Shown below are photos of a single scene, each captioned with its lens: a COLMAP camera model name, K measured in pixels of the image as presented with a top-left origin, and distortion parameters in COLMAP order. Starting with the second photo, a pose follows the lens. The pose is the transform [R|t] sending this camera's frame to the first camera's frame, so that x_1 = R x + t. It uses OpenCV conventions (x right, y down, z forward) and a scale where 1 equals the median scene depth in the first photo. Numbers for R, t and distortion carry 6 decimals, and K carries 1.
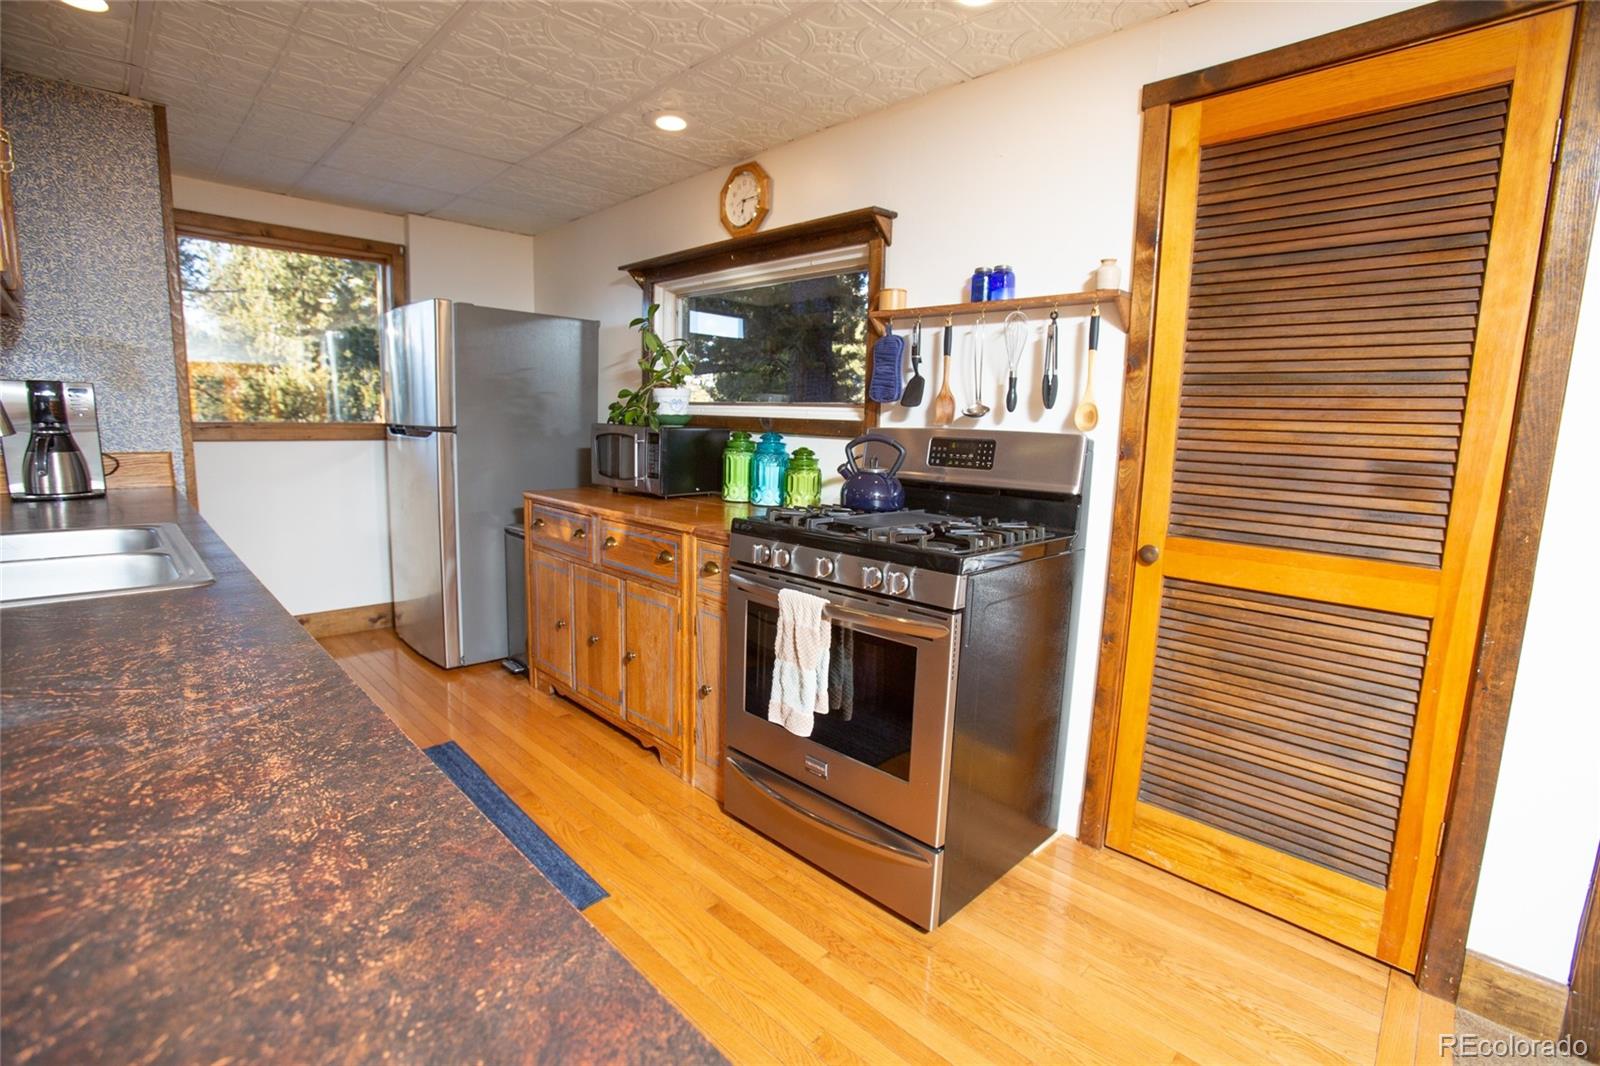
lens RADIAL K [[726.7, 0, 796.8], [0, 726.7, 528.8], [0, 0, 1]] dist [-0.061909, 0.021468]
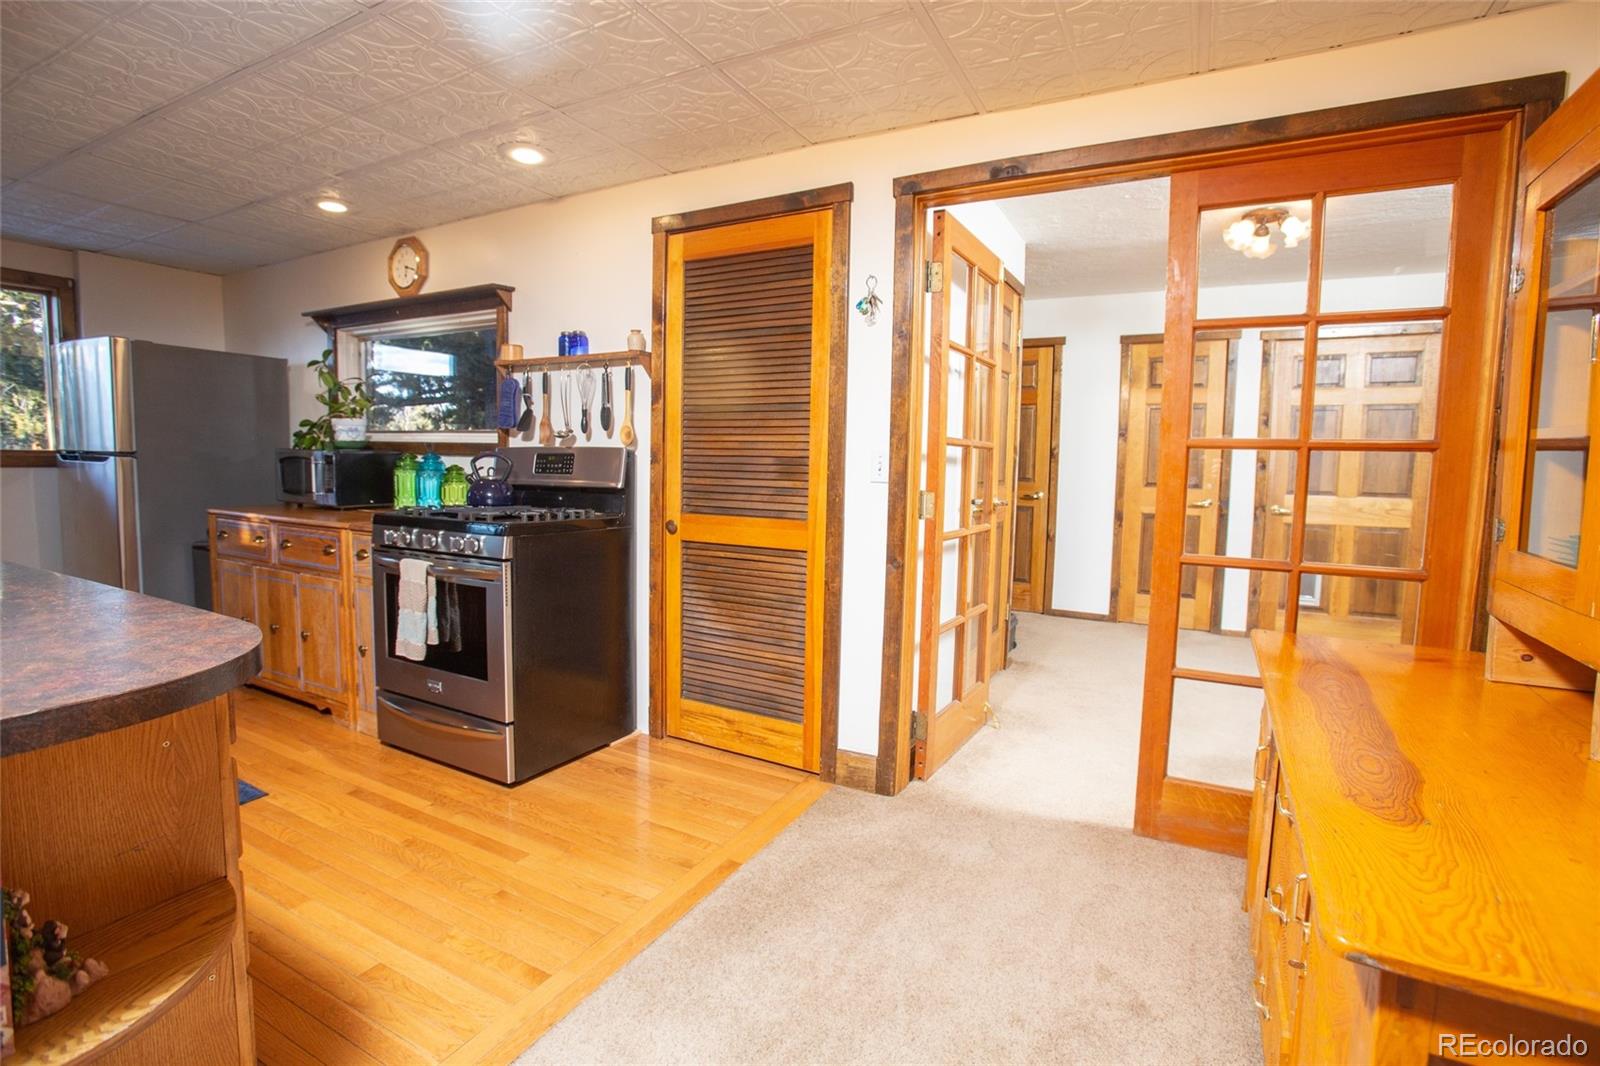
lens RADIAL K [[751.6, 0, 792.5], [0, 751.6, 530.0], [0, 0, 1]] dist [-0.070125, 0.034877]
pose [[0.961530, -0.035265, 0.272425, 0.281856], [0.047886, 0.998059, -0.039818, 0.106686], [-0.270492, 0.051331, 0.961353, -0.515191]]
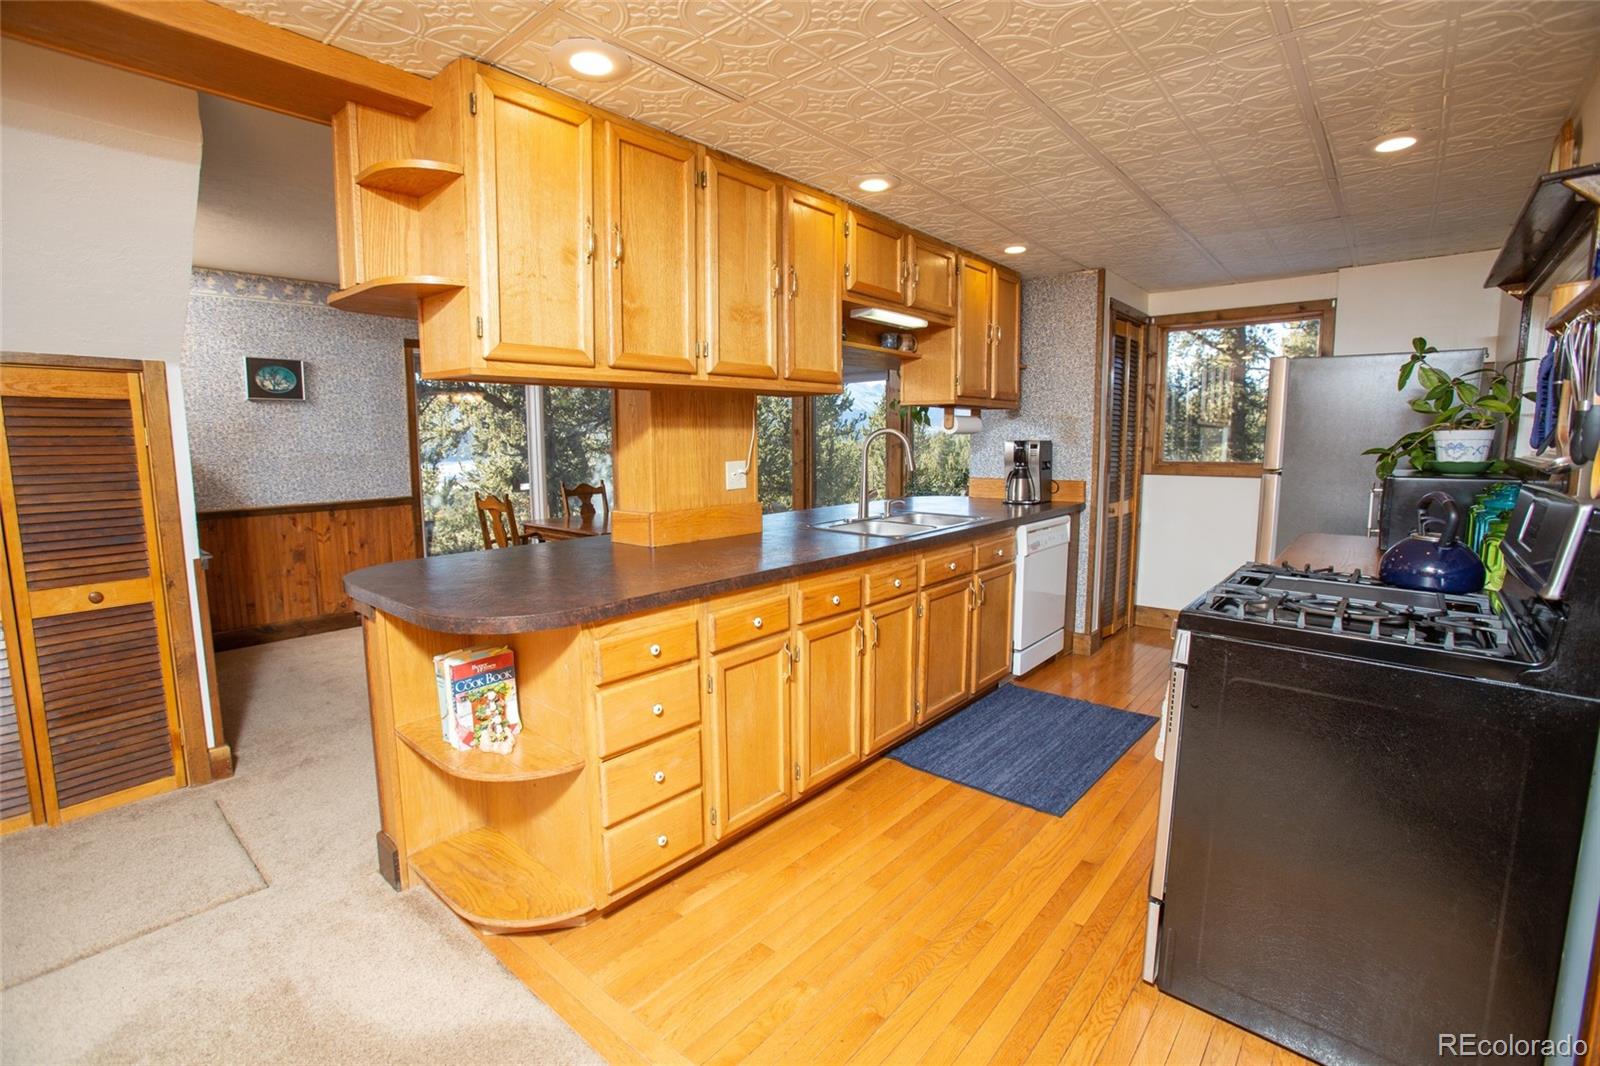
lens RADIAL K [[726.7, 0, 796.8], [0, 726.7, 528.8], [0, 0, 1]] dist [-0.061909, 0.021468]
pose [[0.070798, 0.095578, -0.992901, 0.864289], [-0.136761, 0.986929, 0.085252, -0.064095], [0.988071, 0.129754, 0.082944, 0.279613]]
